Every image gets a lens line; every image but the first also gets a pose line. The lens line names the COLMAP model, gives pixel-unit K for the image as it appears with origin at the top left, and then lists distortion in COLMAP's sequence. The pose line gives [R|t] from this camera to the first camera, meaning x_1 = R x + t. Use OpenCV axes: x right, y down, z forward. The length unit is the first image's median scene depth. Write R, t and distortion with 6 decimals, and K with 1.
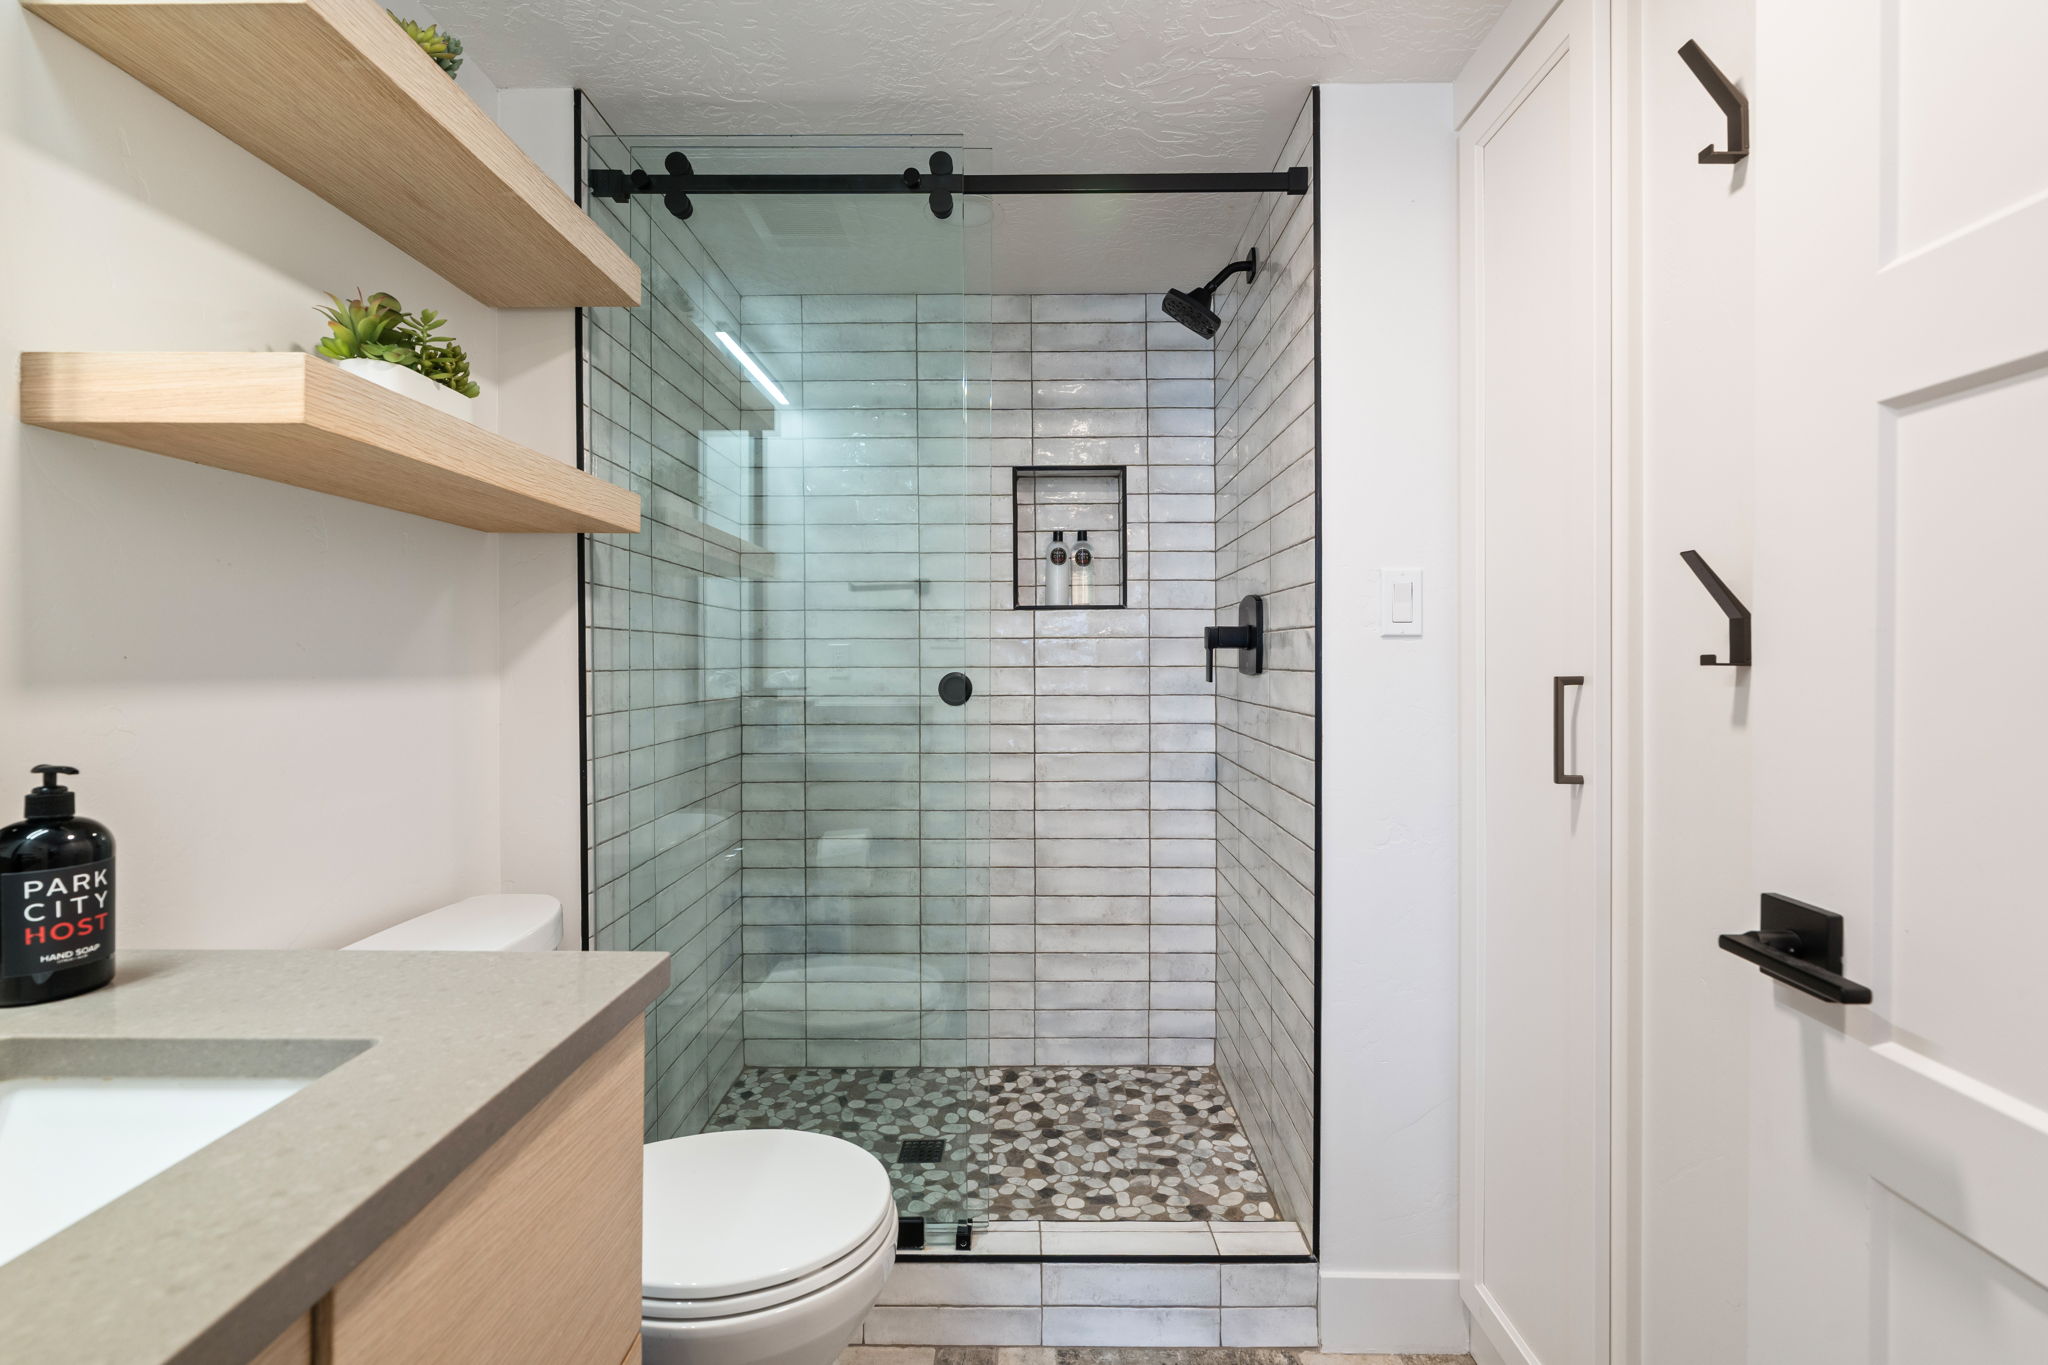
lens RADIAL K [[926.6, 0, 1024.8], [0, 926.6, 663.3], [0, 0, 1]] dist [-0.000346, -0.000427]
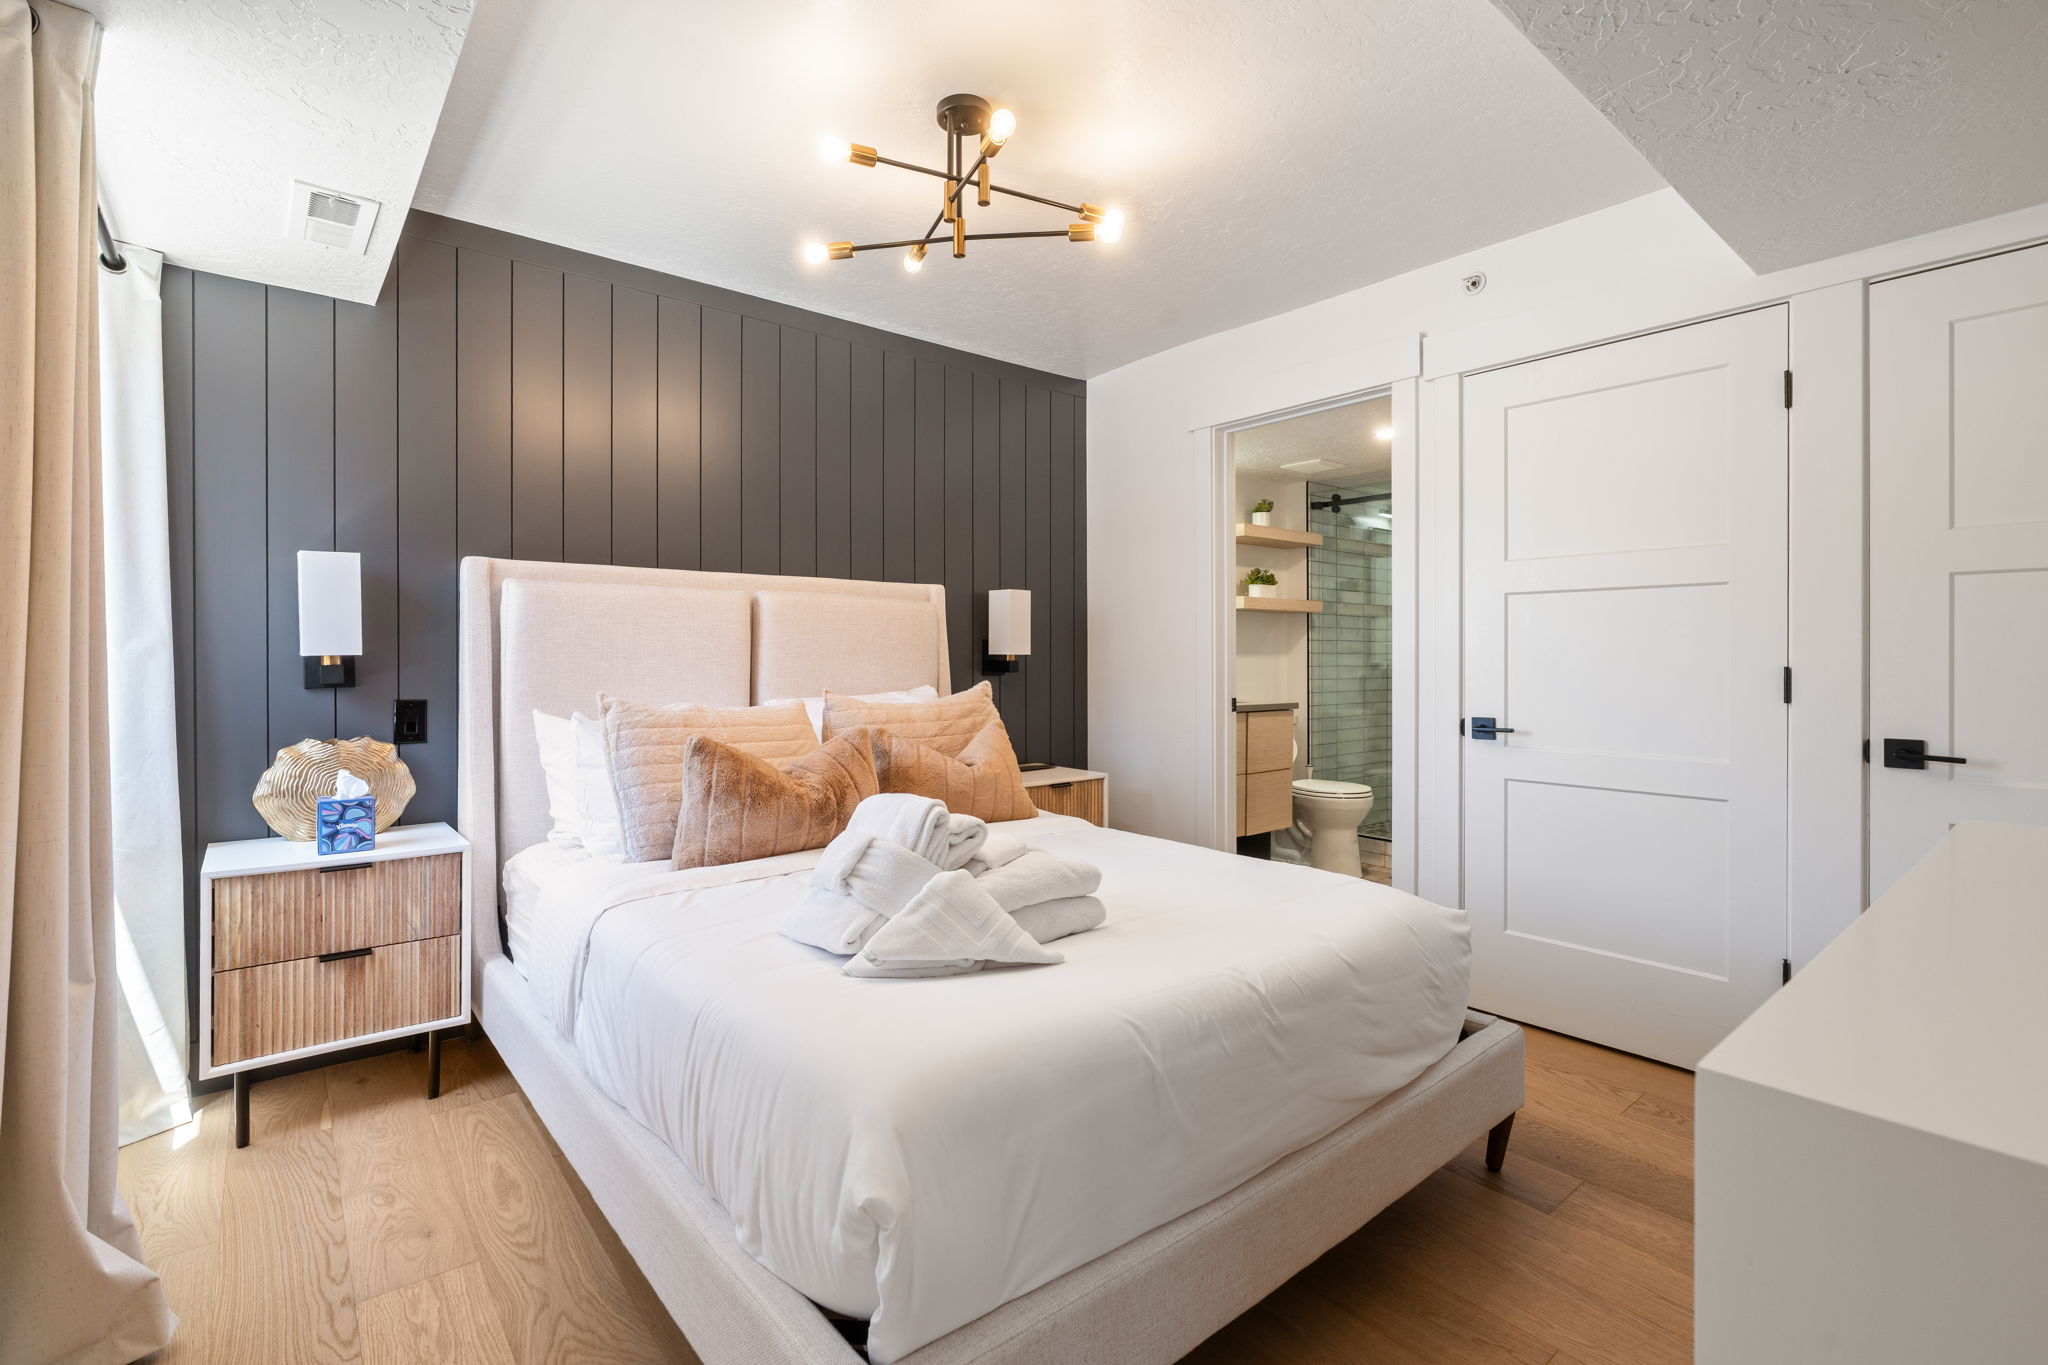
lens RADIAL K [[926.6, 0, 1024.8], [0, 926.6, 663.3], [0, 0, 1]] dist [-0.000346, -0.000427]
pose [[0.644108, 0.008243, -0.764890, 1.413271], [-0.007545, 0.999962, 0.004423, 0.037615], [0.764898, 0.002922, 0.644145, -1.921560]]
